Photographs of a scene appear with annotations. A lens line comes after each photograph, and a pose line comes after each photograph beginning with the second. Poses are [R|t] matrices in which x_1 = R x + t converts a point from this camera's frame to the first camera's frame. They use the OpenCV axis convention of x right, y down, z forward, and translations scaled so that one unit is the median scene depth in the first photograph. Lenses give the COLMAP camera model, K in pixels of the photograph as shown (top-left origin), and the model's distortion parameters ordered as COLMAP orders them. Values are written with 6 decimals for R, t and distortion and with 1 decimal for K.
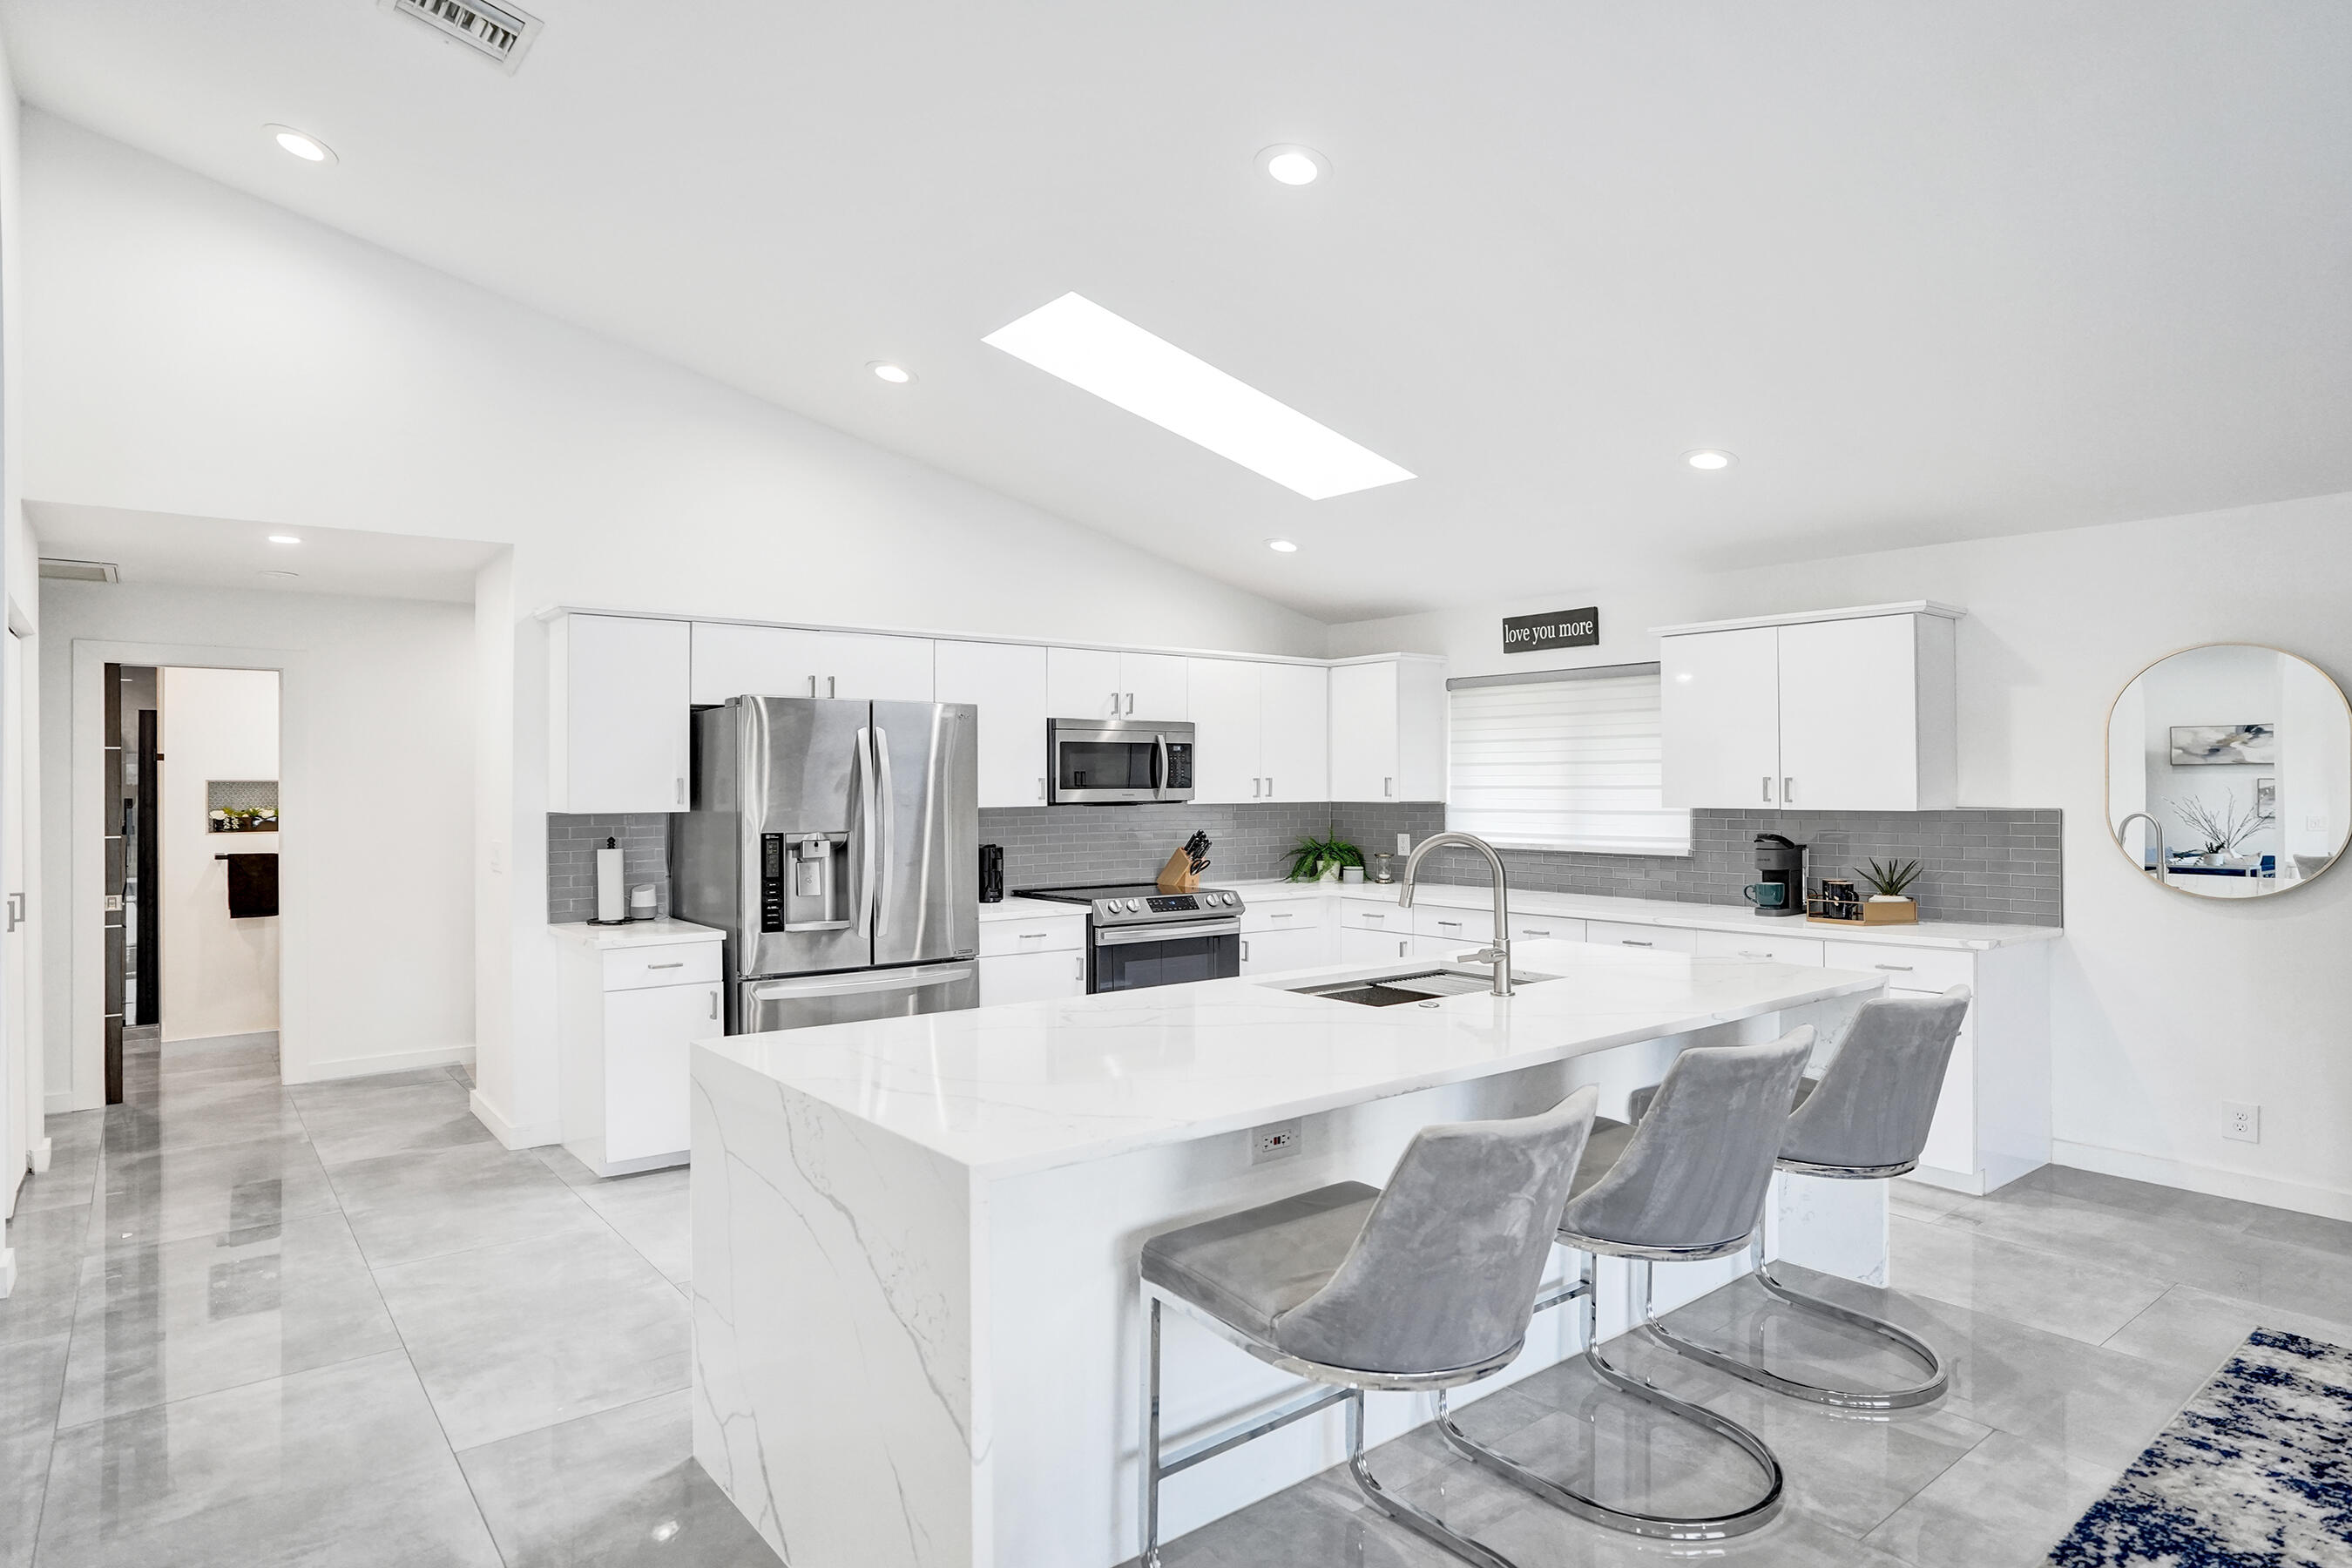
lens RADIAL K [[1307.6, 0, 1176.0], [0, 1307.6, 784.0], [0, 0, 1]] dist [-0.058878, 0.042358]
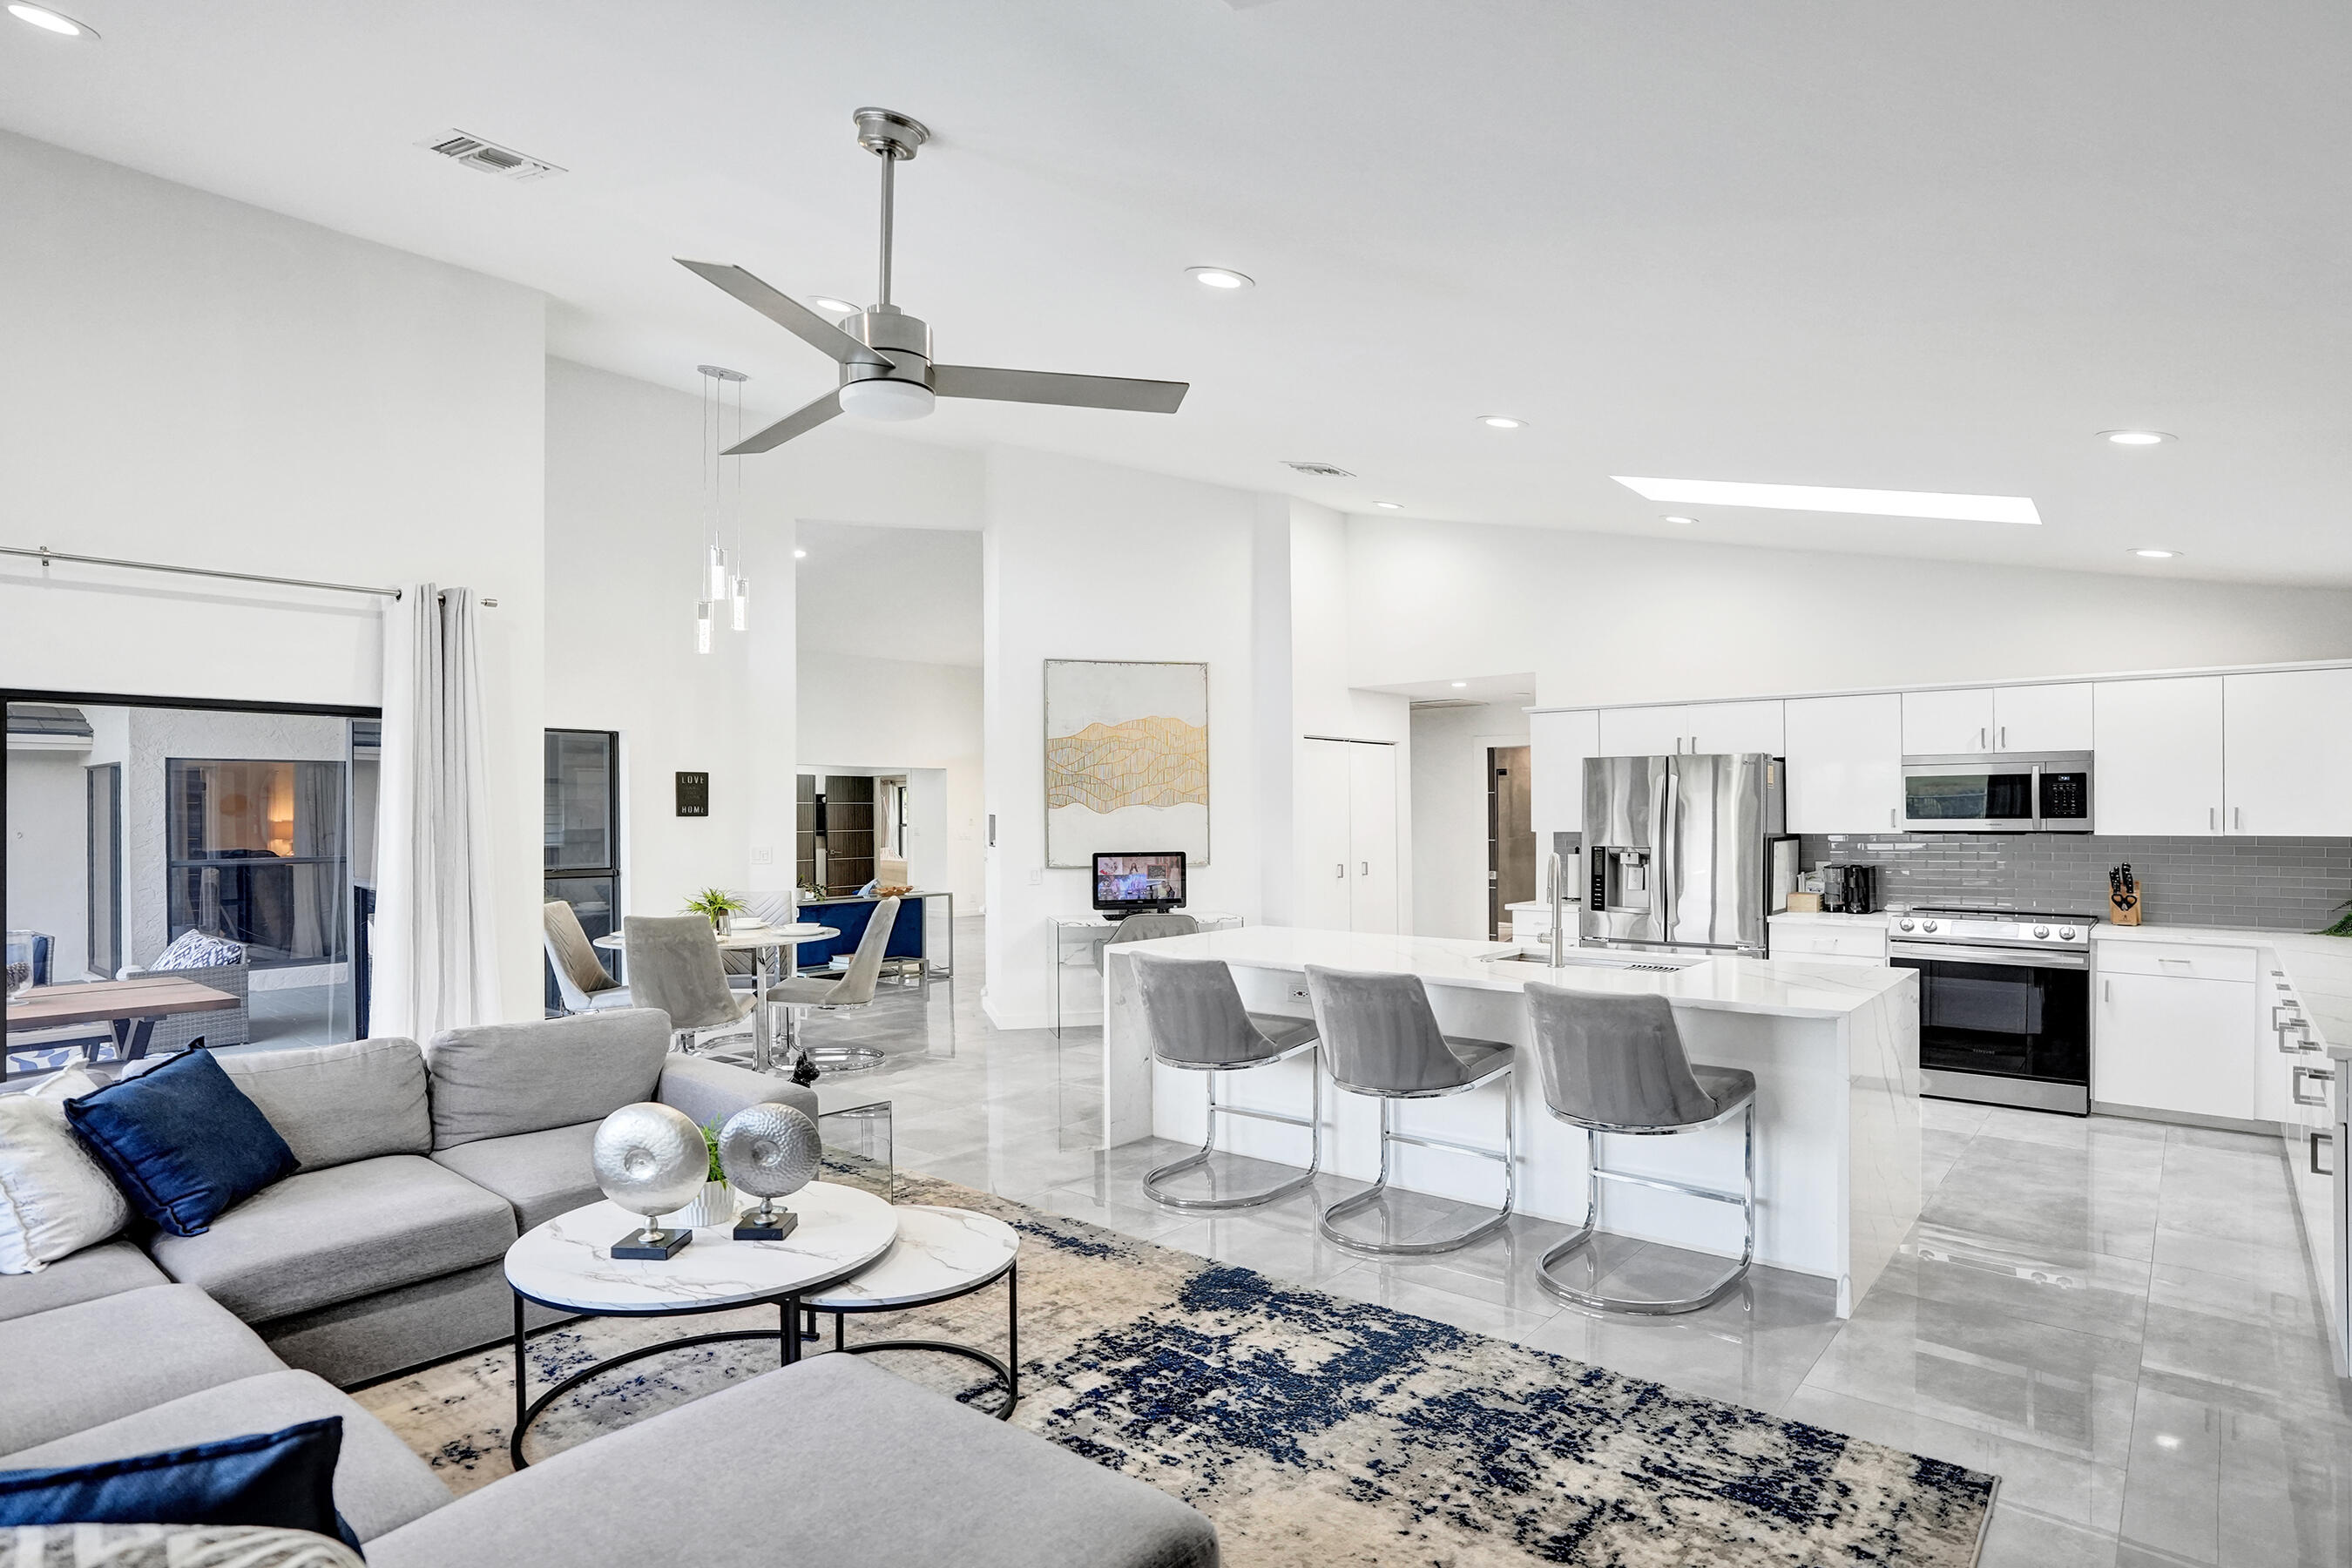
lens RADIAL K [[1254.9, 0, 1182.7], [0, 1254.9, 813.9], [0, 0, 1]] dist [-0.069070, 0.037769]
pose [[0.203726, 0.005294, -0.979014, 0.822886], [0.003797, 0.999974, 0.006197, -0.008961], [0.979021, -0.004979, 0.203701, 0.174598]]
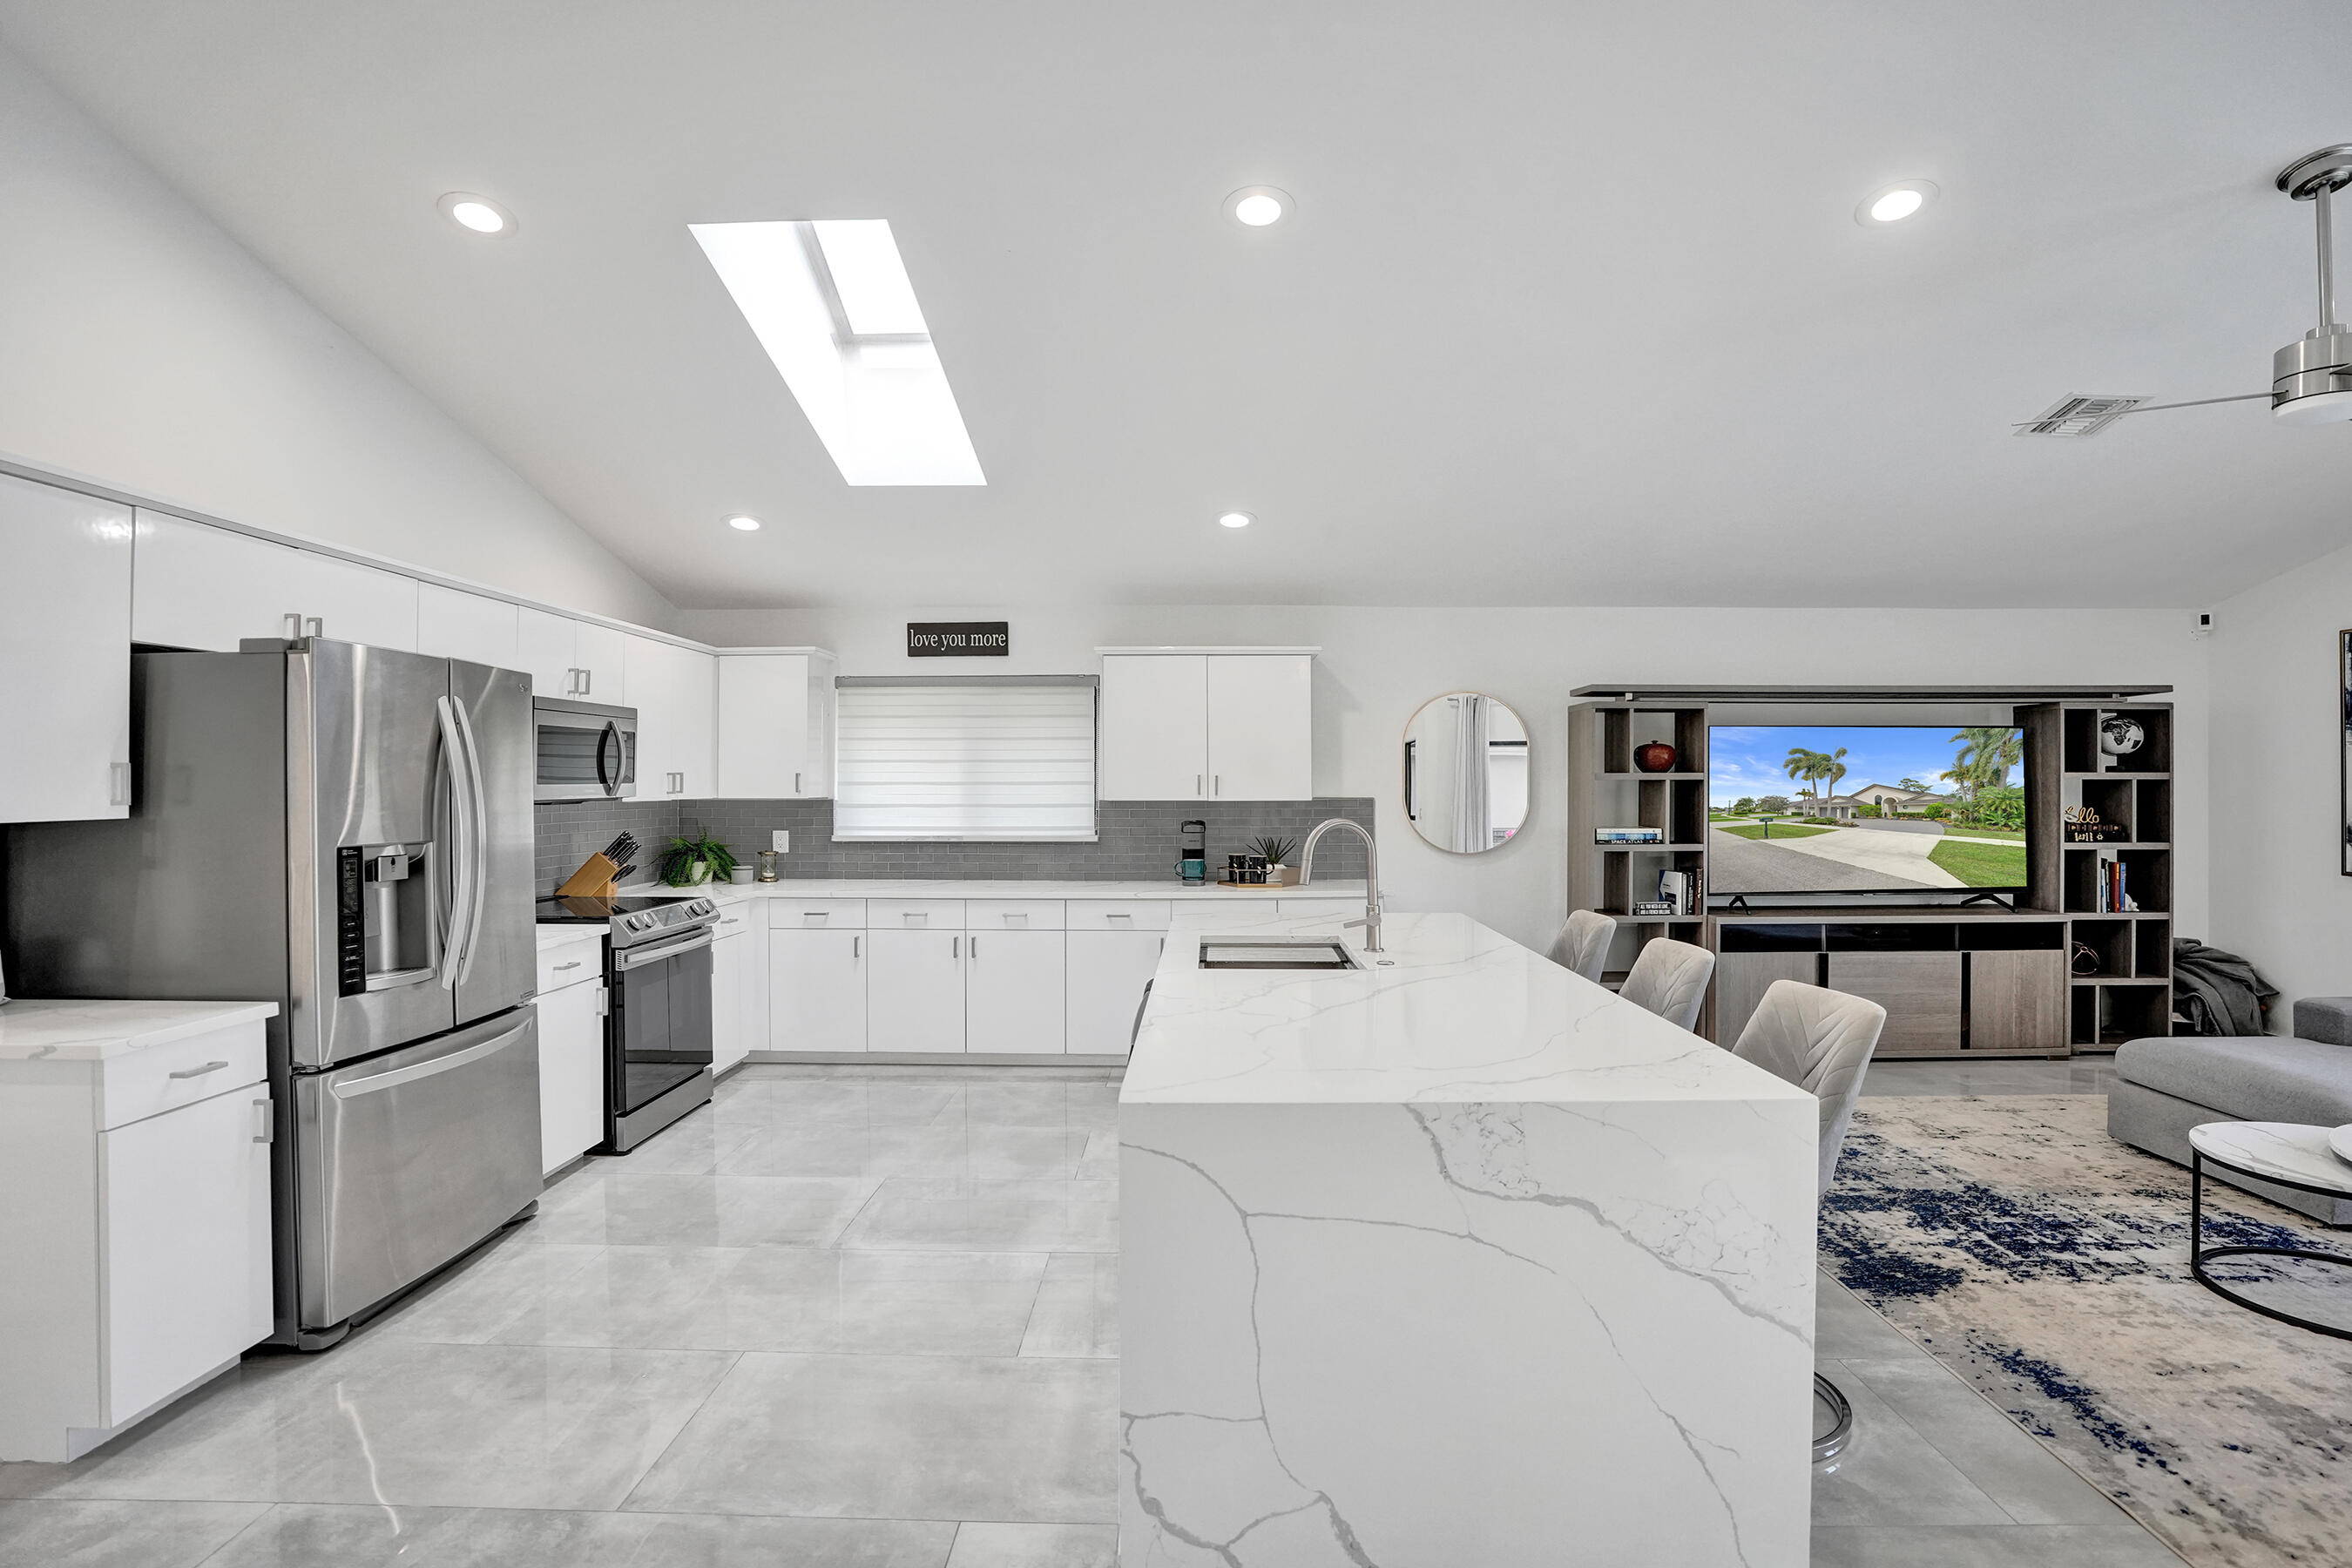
lens RADIAL K [[1219.9, 0, 1182.8], [0, 1219.9, 781.8], [0, 0, 1]] dist [-0.077256, 0.033144]
pose [[0.635867, 0.003736, 0.771789, -0.404098], [-0.002414, 0.999993, -0.002852, 0.003963], [-0.771795, -0.000049, 0.635872, 0.227044]]
